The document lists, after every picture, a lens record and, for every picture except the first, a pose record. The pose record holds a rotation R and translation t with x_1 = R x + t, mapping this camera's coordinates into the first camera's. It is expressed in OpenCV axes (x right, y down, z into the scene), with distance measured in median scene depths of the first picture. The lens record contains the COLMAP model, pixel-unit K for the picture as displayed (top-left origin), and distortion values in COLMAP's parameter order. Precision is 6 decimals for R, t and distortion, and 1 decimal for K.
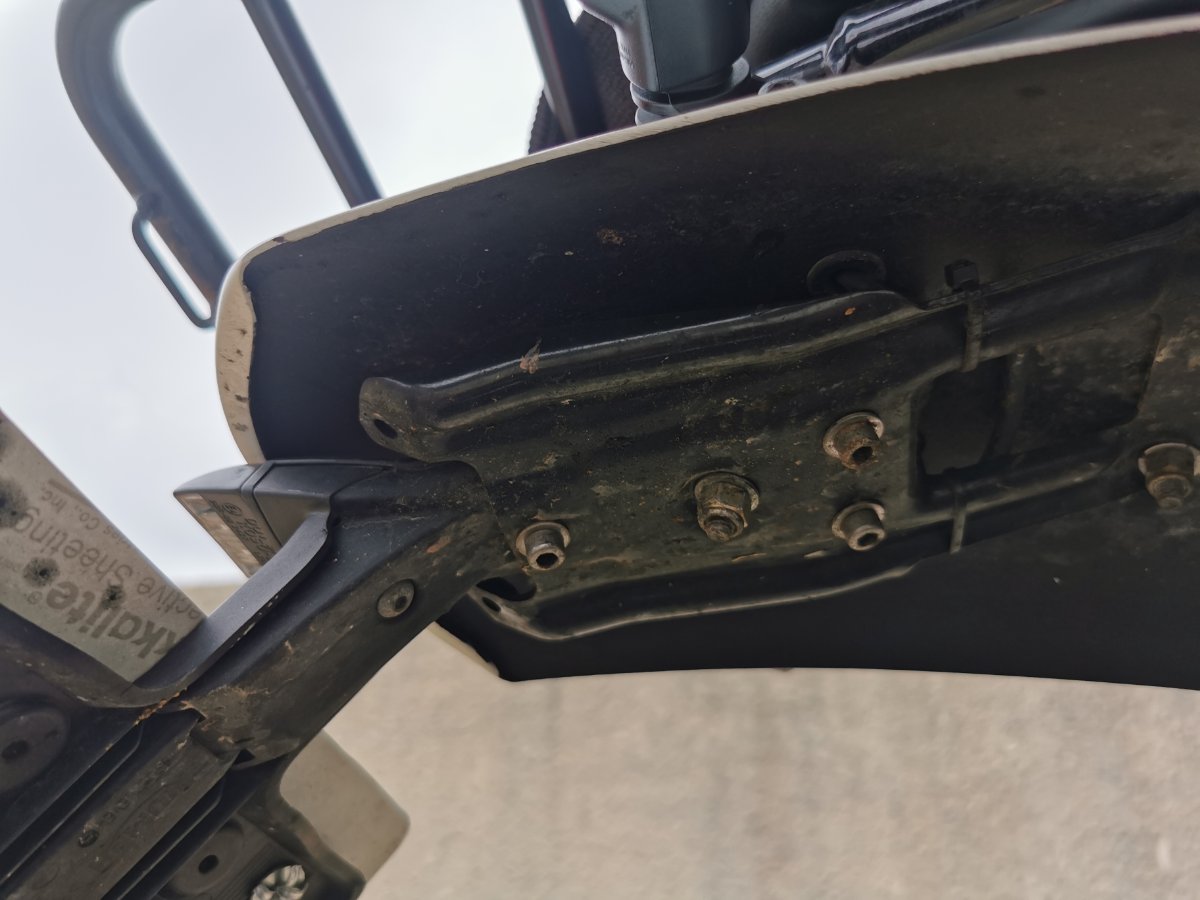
lens RADIAL K [[949.5, 0, 600.0], [0, 949.5, 450.0], [0, 0, 1]] dist [-0.009601, -0.032249]
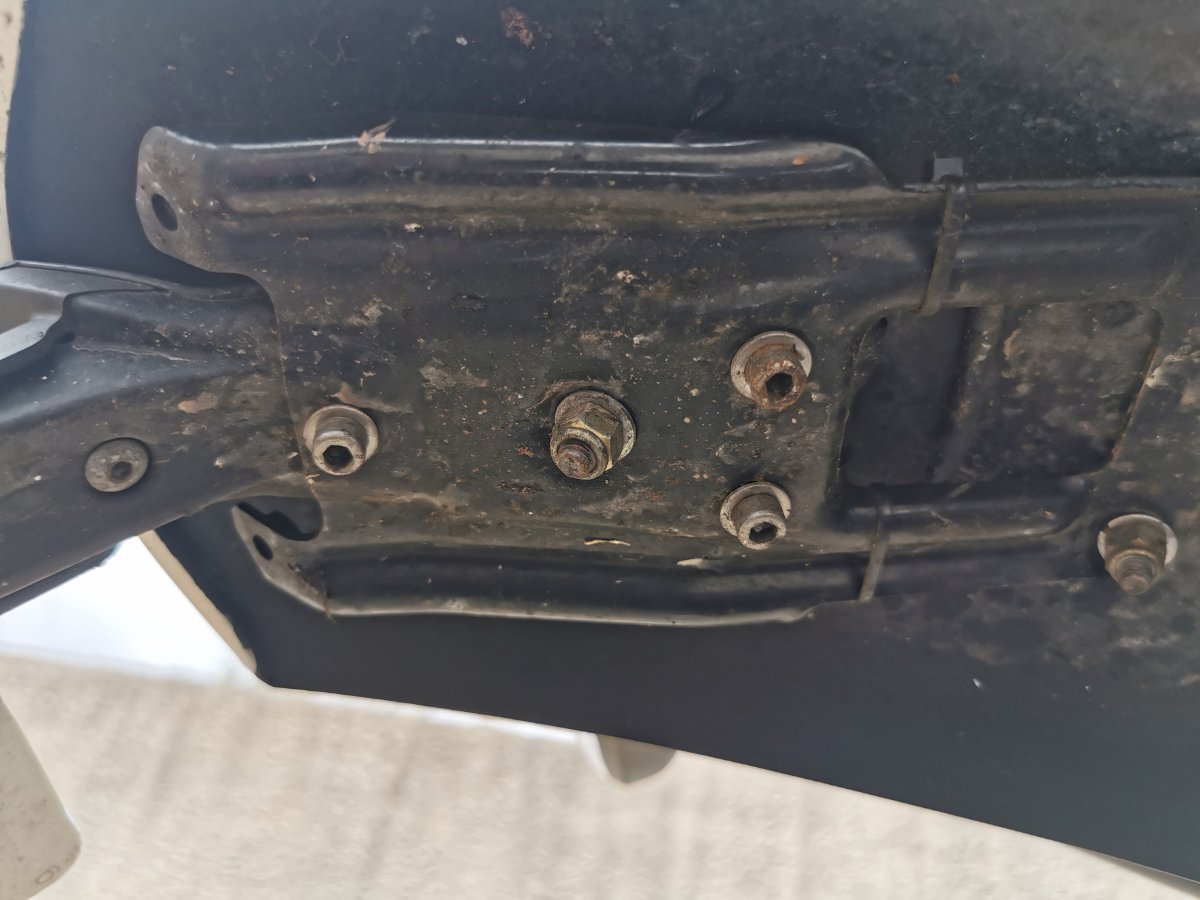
lens RADIAL K [[949.5, 0, 600.0], [0, 949.5, 450.0], [0, 0, 1]] dist [-0.009601, -0.032249]
pose [[0.970808, 0.230959, 0.064734, 0.092741], [-0.213164, 0.954482, -0.208629, 0.221731], [-0.109972, 0.188740, 0.975850, 0.263494]]
